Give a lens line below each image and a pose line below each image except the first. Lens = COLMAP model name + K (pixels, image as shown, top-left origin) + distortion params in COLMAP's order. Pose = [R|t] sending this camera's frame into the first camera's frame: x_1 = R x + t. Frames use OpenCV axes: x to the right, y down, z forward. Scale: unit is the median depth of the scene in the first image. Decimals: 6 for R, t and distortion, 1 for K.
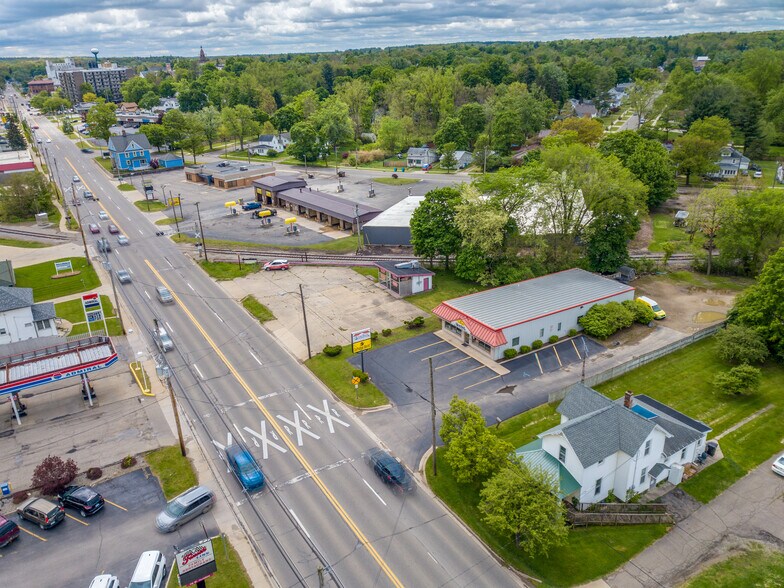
lens RADIAL K [[598.3, 0, 392.0], [0, 598.3, 294.0], [0, 0, 1]] dist [0.012154, -0.001650]
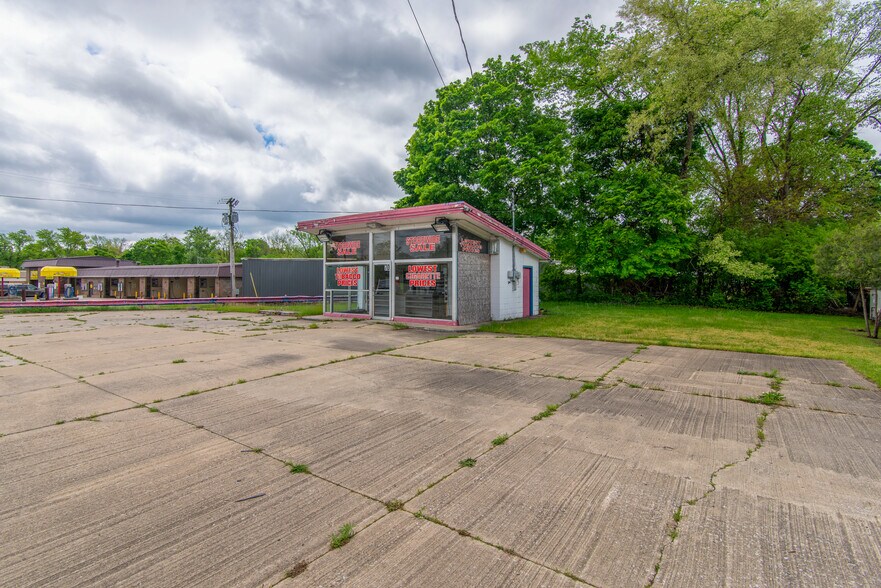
lens RADIAL K [[451.3, 0, 437.6], [0, 451.3, 279.3], [0, 0, 1]] dist [-0.000145, -0.000152]
pose [[0.926098, 0.018124, 0.376847, -0.054218], [0.127287, 0.925272, -0.357308, 0.045307], [-0.355162, 0.378870, 0.854586, 0.925432]]
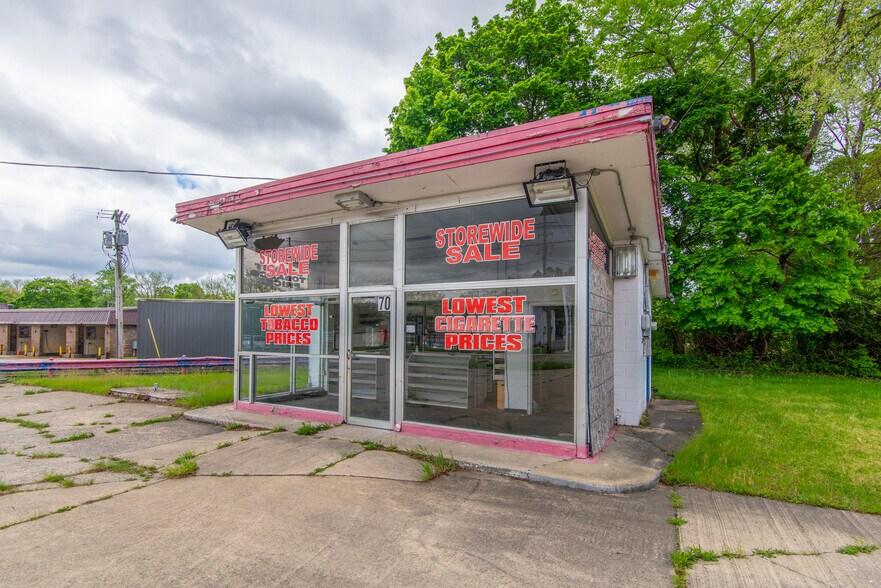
lens RADIAL K [[445.6, 0, 439.9], [0, 445.6, 325.9], [0, 0, 1]] dist [0.000035, 0.000392]
pose [[0.873092, 0.029312, 0.486674, -0.032997], [0.163001, 0.923206, -0.348026, 0.004640], [-0.459502, 0.383187, 0.801265, 1.023161]]
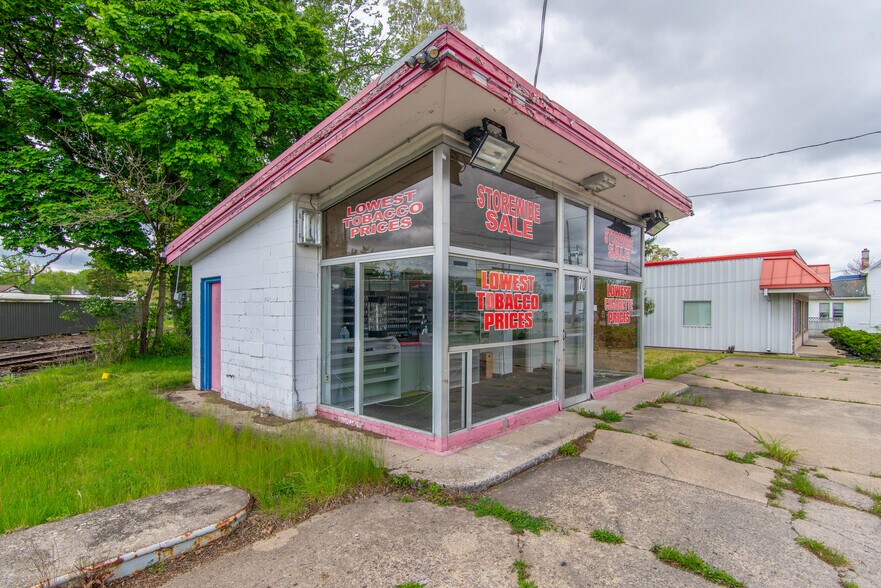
lens RADIAL K [[445.4, 0, 429.5], [0, 445.4, 309.4], [0, 0, 1]] dist [-0.000469, -0.000418]
pose [[-0.262350, 0.016740, 0.964828, -0.074737], [0.364627, 0.927442, 0.083056, -0.039401], [-0.893431, 0.373592, -0.249418, 1.133431]]
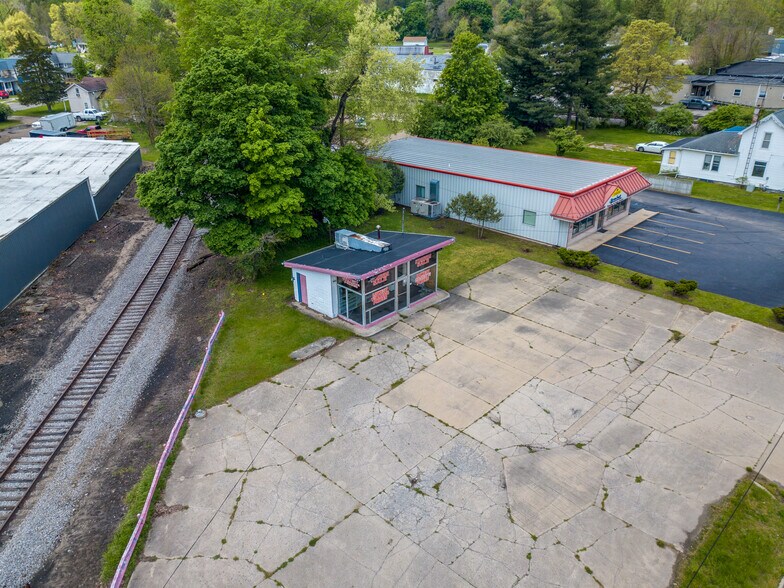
lens RADIAL K [[598.3, 0, 392.0], [0, 598.3, 294.0], [0, 0, 1]] dist [0.012154, -0.001650]
pose [[-0.243732, -0.399663, 0.883665, -0.359242], [0.374433, 0.801722, 0.465877, -0.209204], [-0.894648, 0.444423, -0.045758, 1.117200]]
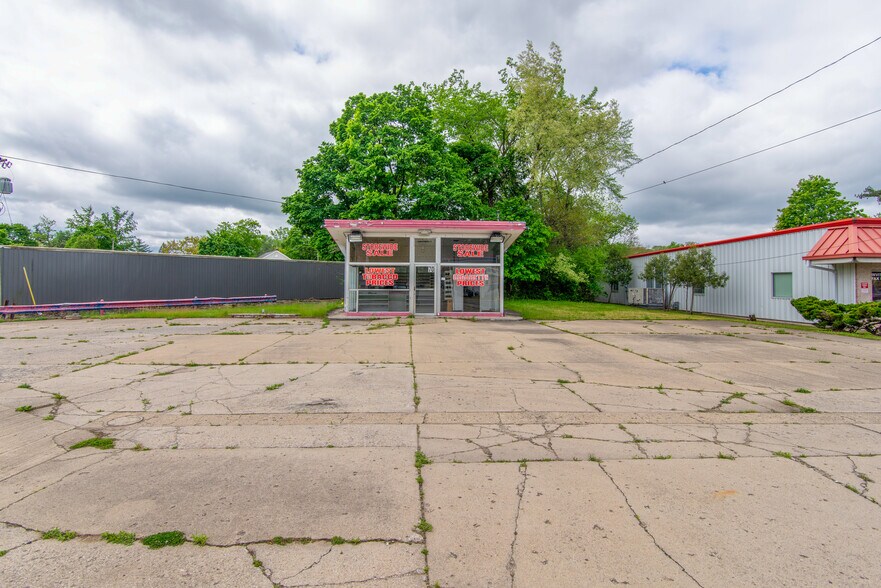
lens RADIAL K [[451.3, 0, 437.6], [0, 451.3, 279.3], [0, 0, 1]] dist [-0.000145, -0.000152]
pose [[0.478857, 0.024594, 0.877548, -0.184208], [0.316926, 0.927354, -0.198928, 0.019309], [-0.818691, 0.373375, 0.436276, 0.996212]]
